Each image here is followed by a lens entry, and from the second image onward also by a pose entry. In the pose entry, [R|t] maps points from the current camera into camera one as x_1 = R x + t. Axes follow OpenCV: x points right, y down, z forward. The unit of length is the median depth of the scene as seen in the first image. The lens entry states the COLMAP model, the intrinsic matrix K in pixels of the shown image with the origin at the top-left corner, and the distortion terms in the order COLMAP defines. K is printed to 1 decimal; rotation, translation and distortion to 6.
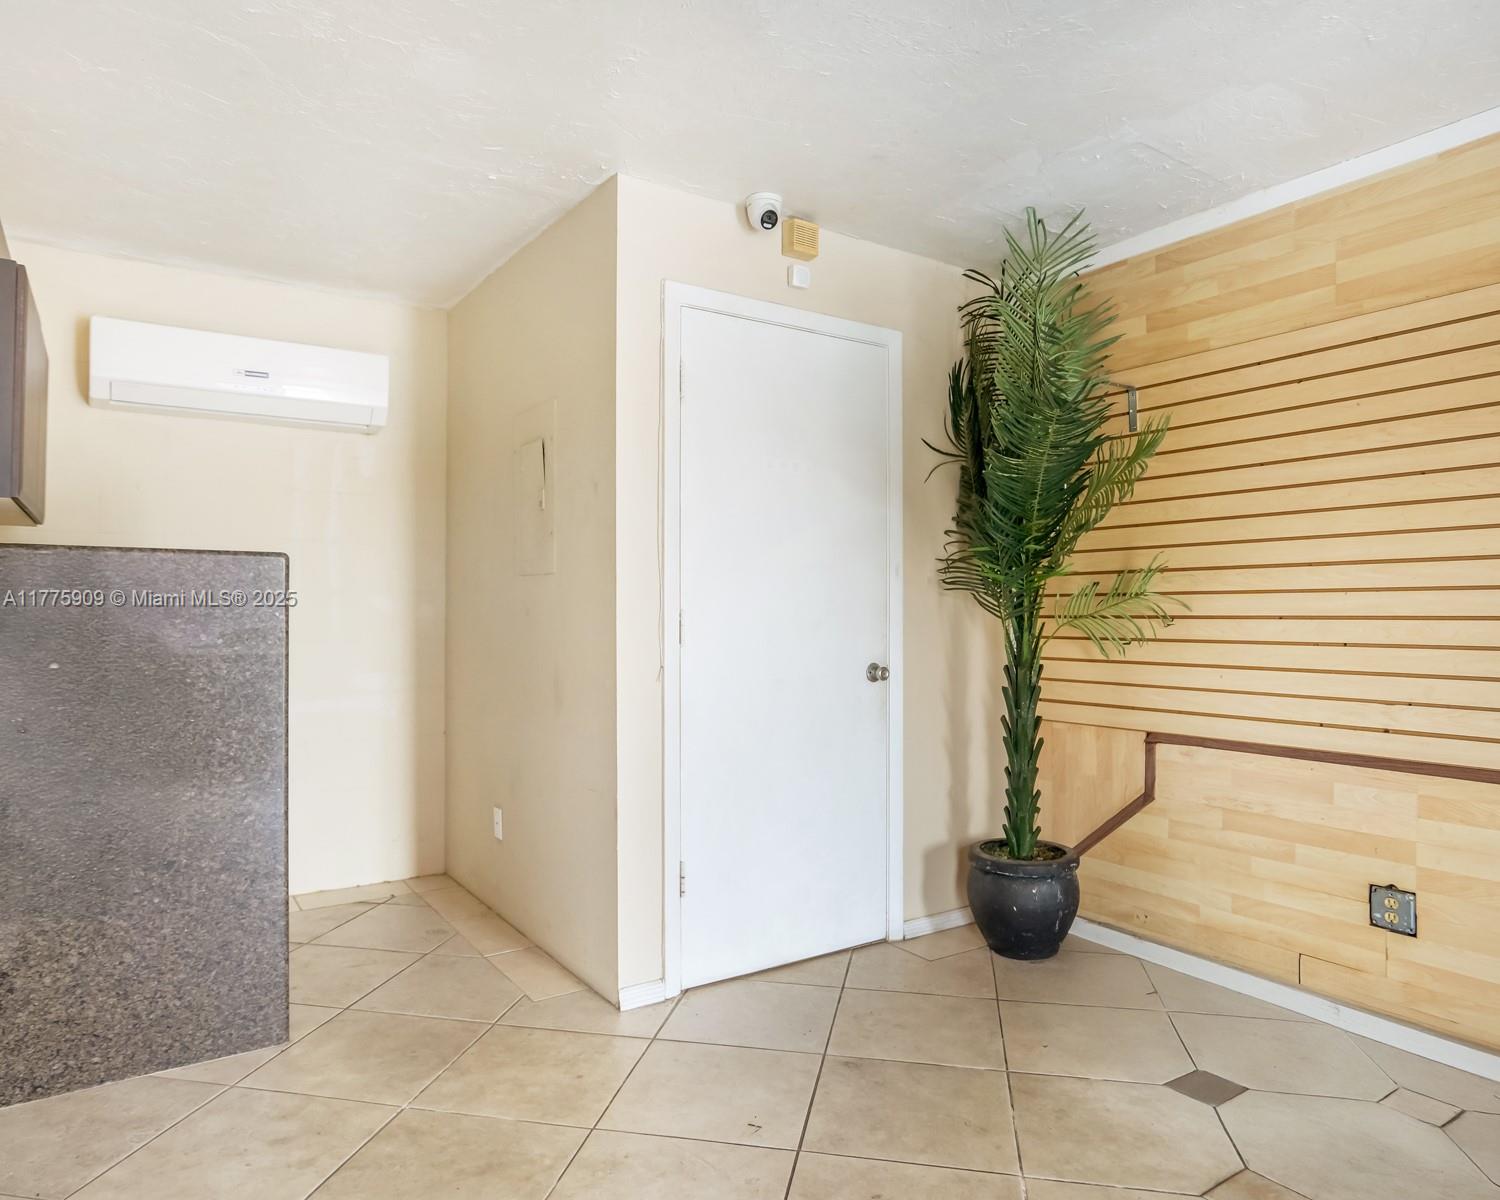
lens RADIAL K [[970.4, 0, 750.0], [0, 970.4, 600.0], [0, 0, 1]] dist [-0.066325, 0.052906]
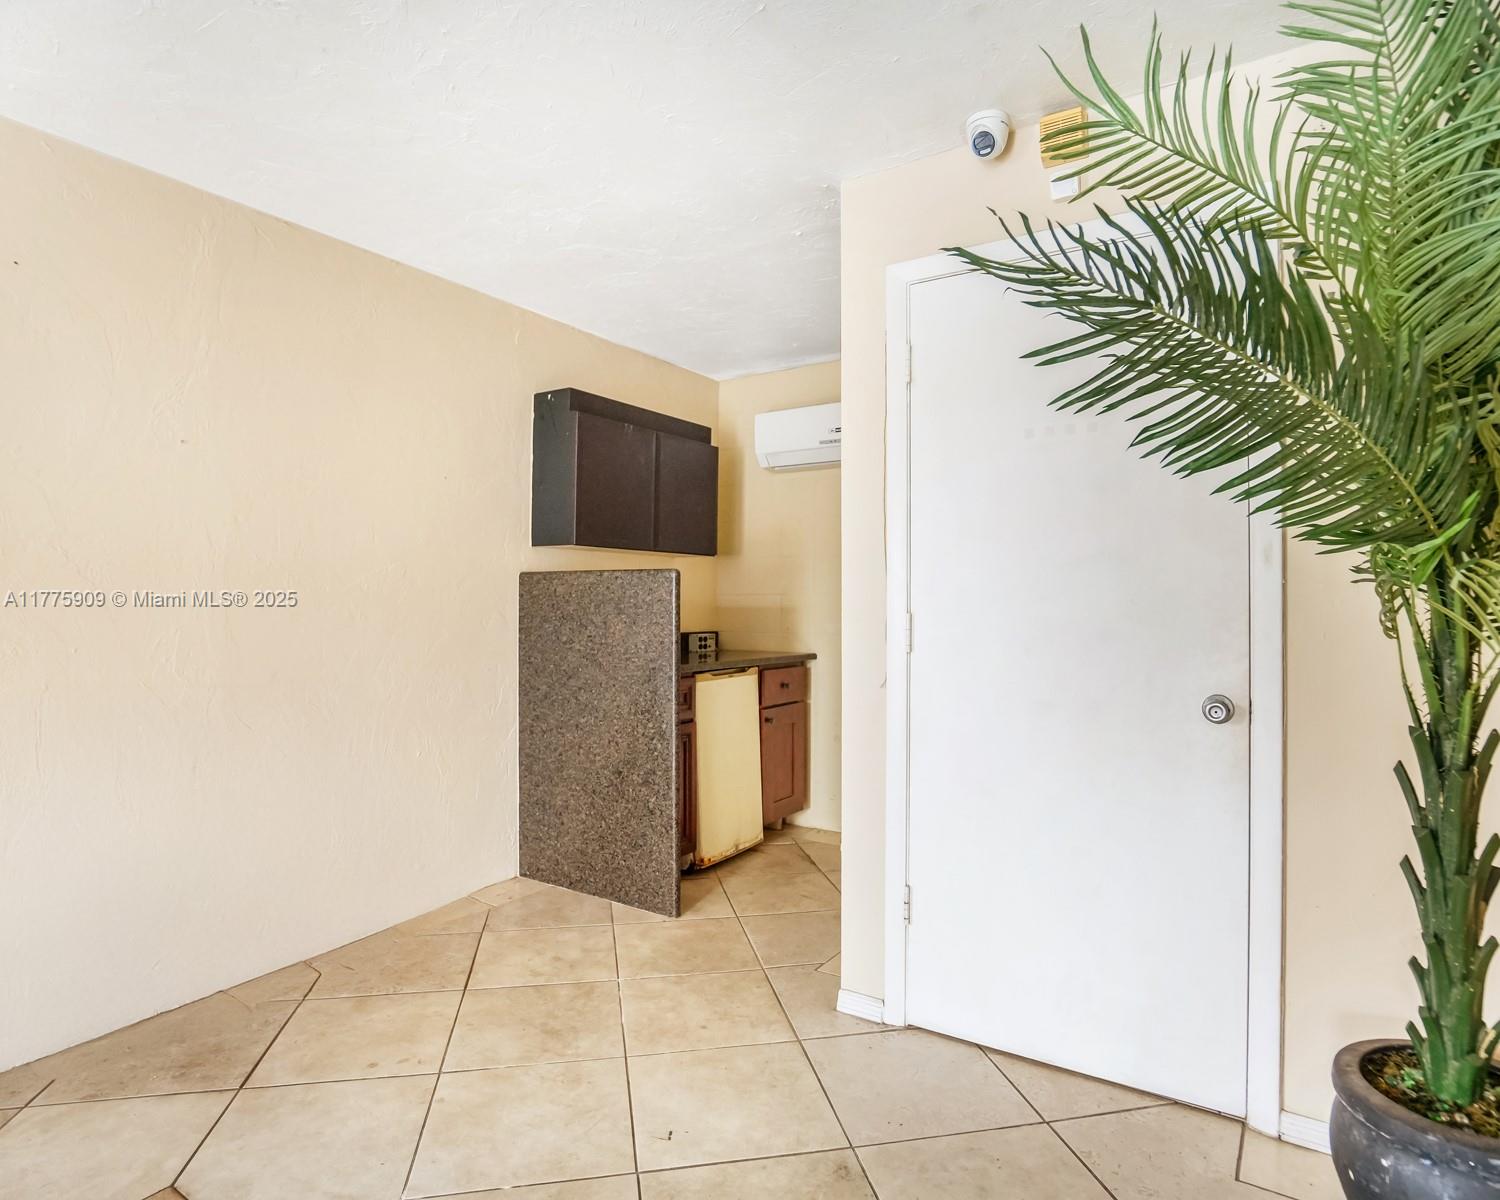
lens RADIAL K [[846.2, 0, 750.0], [0, 846.2, 600.0], [0, 0, 1]] dist [-0.057861, 0.030562]
pose [[0.376234, -0.005310, -0.926510, 0.618164], [0.003755, 0.999984, -0.004206, 0.001098], [0.926517, -0.001897, 0.376248, 0.559532]]
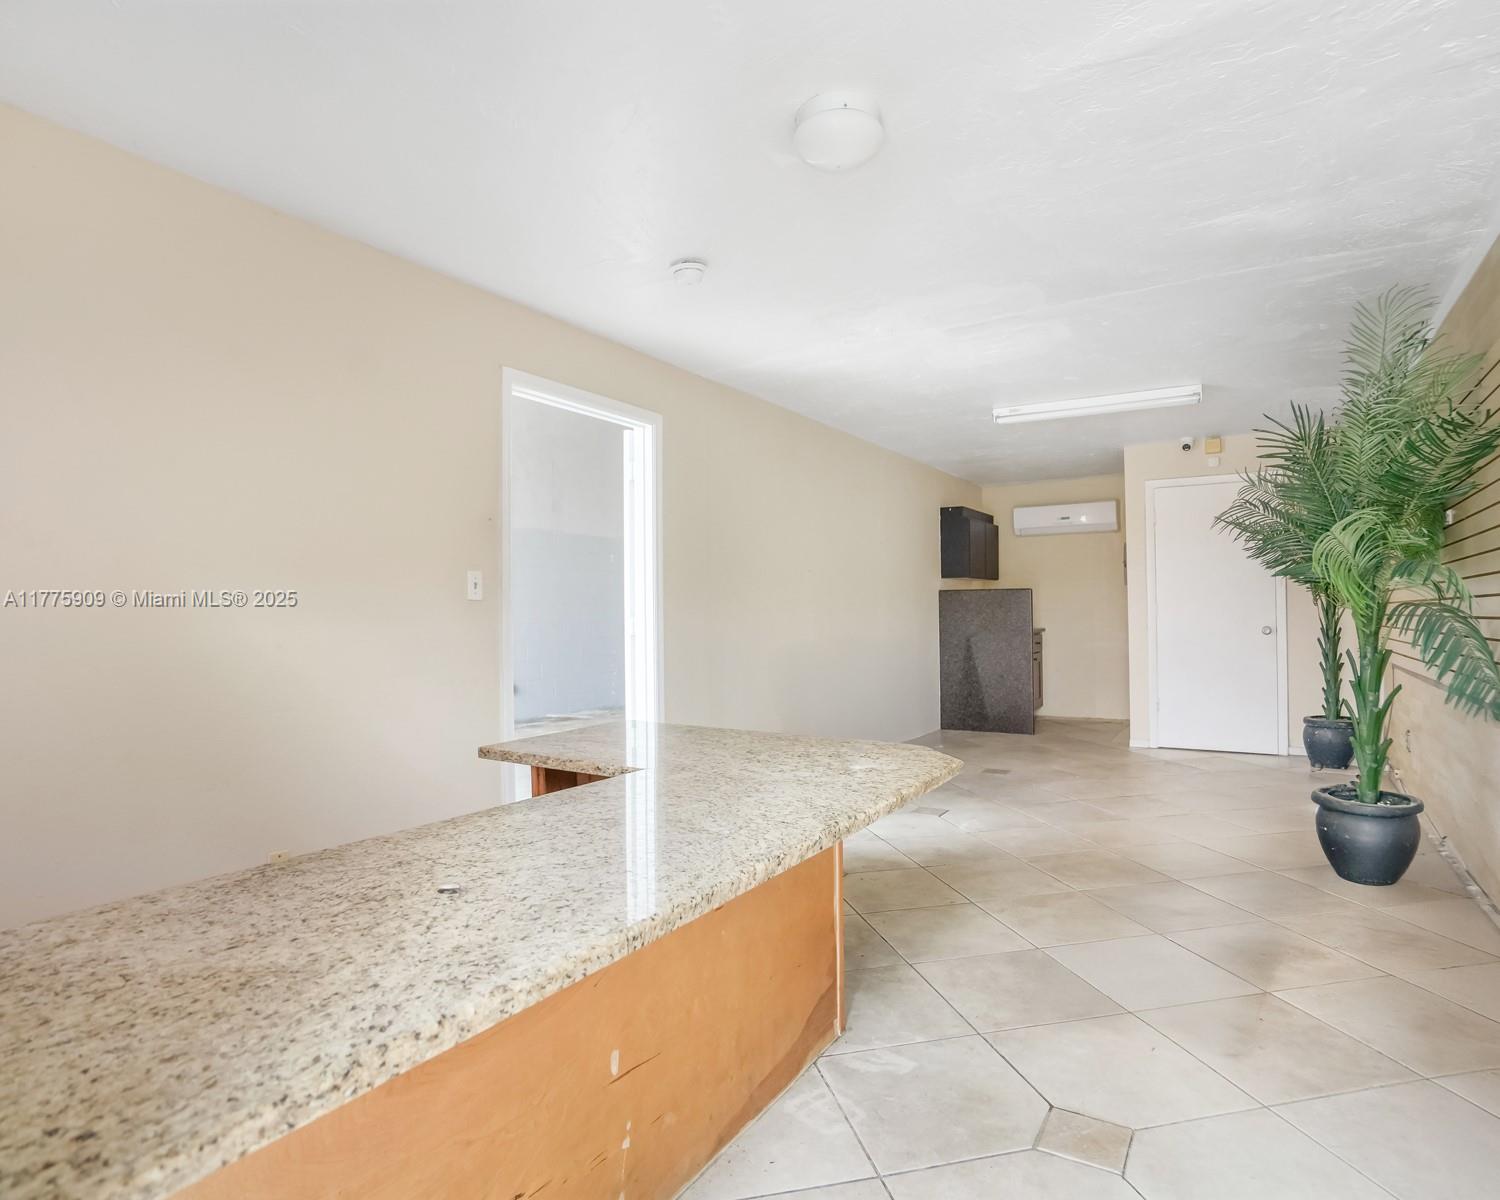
lens RADIAL K [[831.7, 0, 750.0], [0, 831.7, 600.0], [0, 0, 1]] dist [-0.072668, 0.031610]
pose [[0.408840, -0.019576, -0.912396, 1.524466], [0.016205, 0.999768, -0.014189, 0.014845], [0.912462, -0.008985, 0.409062, -0.939199]]
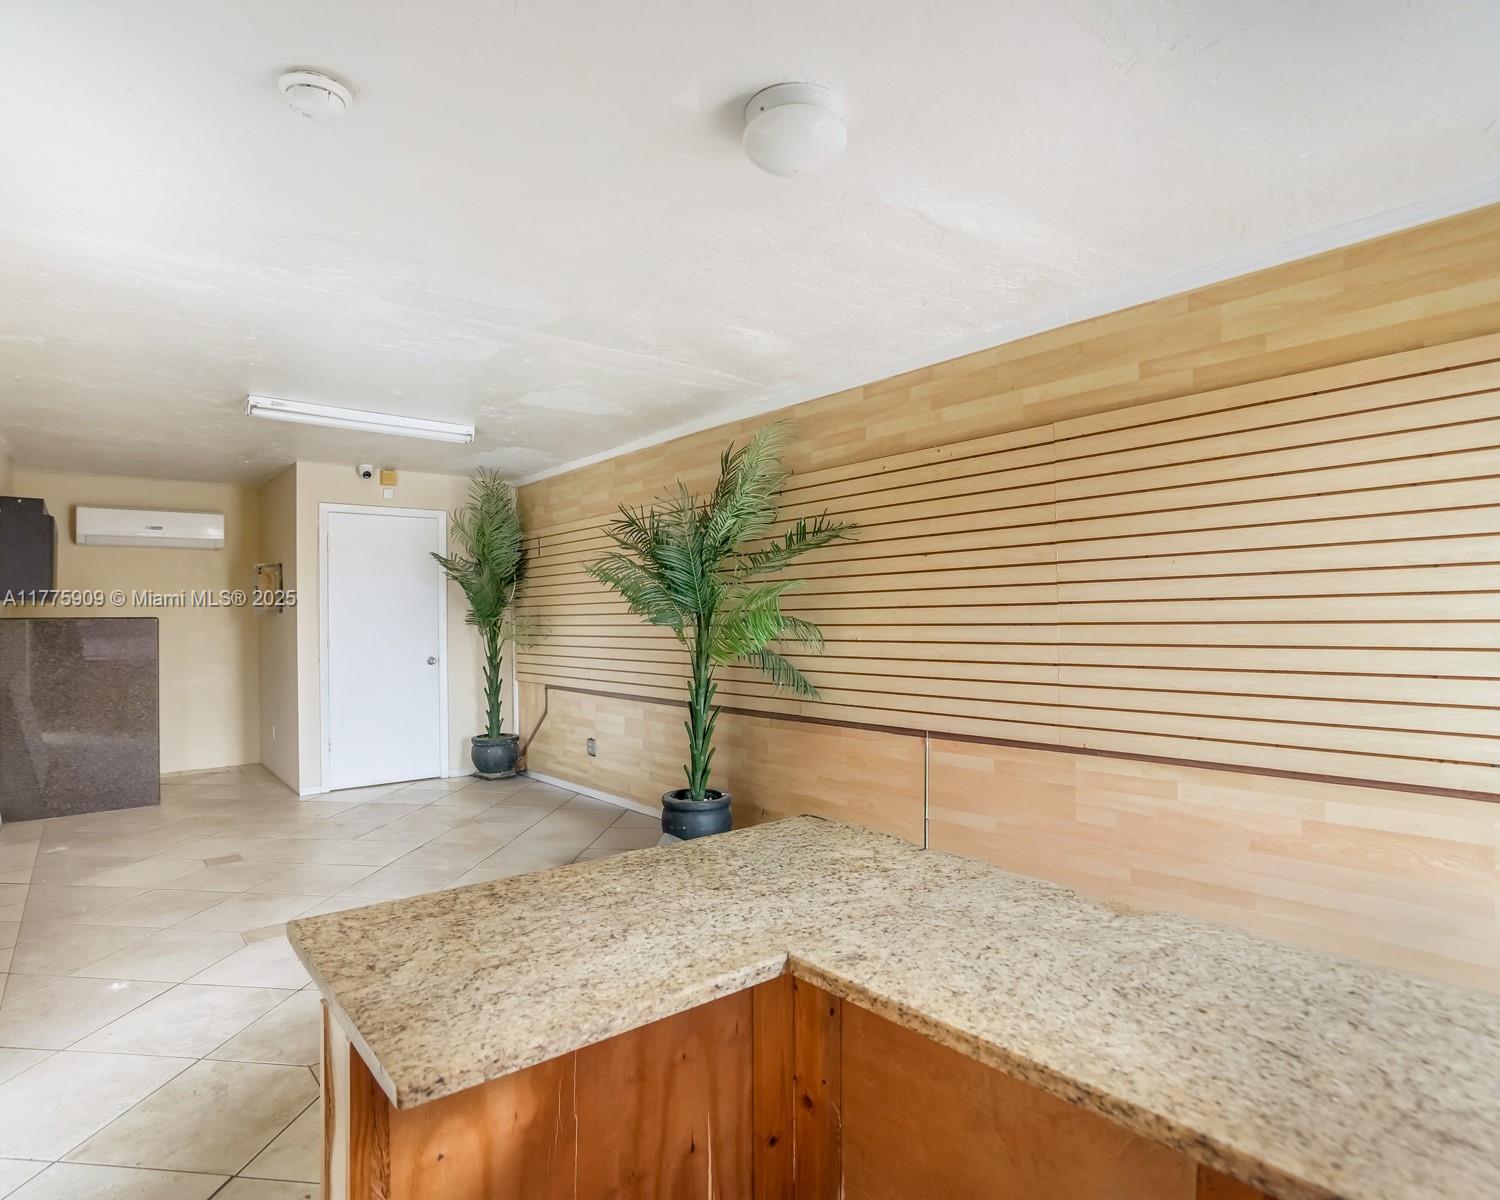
lens RADIAL K [[831.7, 0, 750.0], [0, 831.7, 600.0], [0, 0, 1]] dist [-0.072668, 0.031610]
pose [[0.994825, -0.011681, 0.100931, 0.790462], [0.012789, 0.999865, -0.010339, -0.045597], [-0.100797, 0.011576, 0.994840, -1.185544]]
